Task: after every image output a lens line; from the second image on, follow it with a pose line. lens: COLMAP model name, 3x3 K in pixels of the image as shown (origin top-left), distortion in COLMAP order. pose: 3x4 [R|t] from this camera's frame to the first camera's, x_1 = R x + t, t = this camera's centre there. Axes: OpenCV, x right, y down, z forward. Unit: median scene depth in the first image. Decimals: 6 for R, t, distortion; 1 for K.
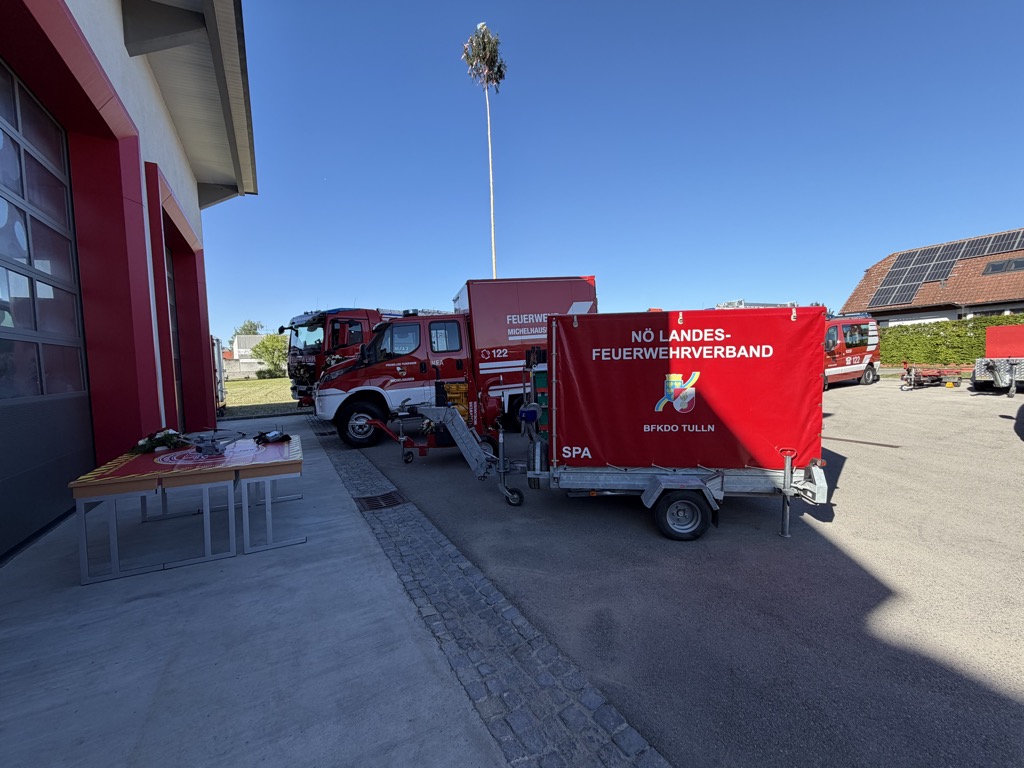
lens RADIAL K [[403.1, 0, 509.5], [0, 403.1, 384.3], [0, 0, 1]] dist [0.000886, 0.000174]
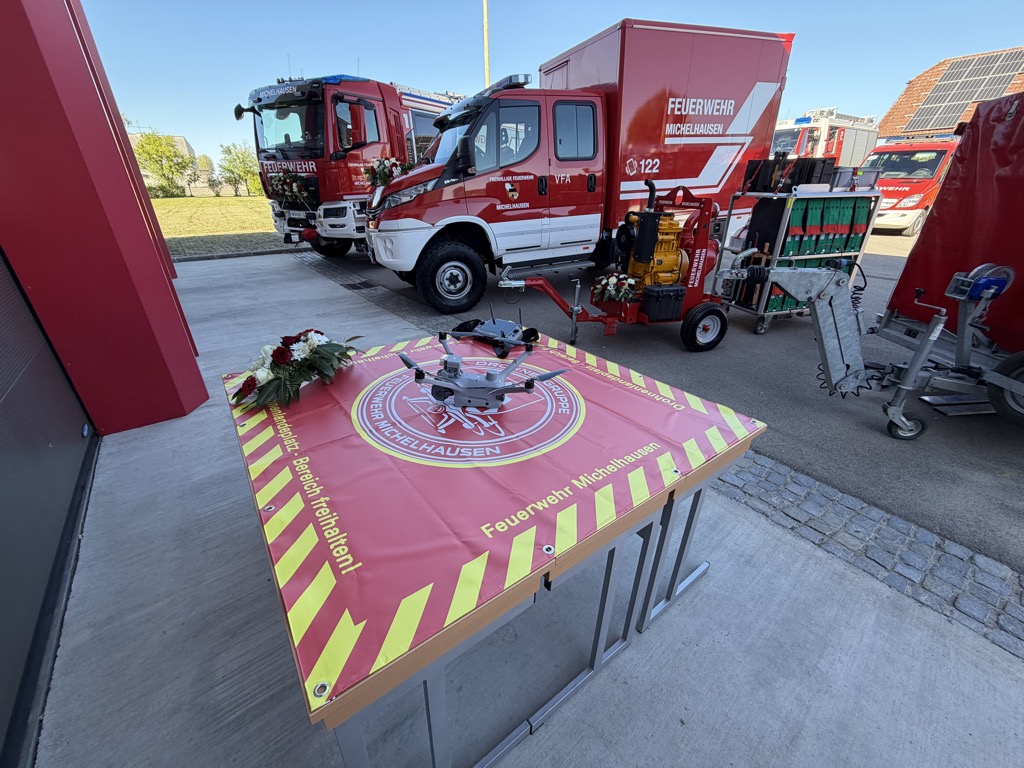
lens RADIAL K [[403.1, 0, 509.5], [0, 403.1, 384.3], [0, 0, 1]] dist [0.000886, 0.000174]
pose [[0.990216, -0.030083, 0.136261, -0.345931], [-0.025154, 0.922009, 0.386351, 0.002130], [-0.137257, -0.385998, 0.912231, 0.294337]]
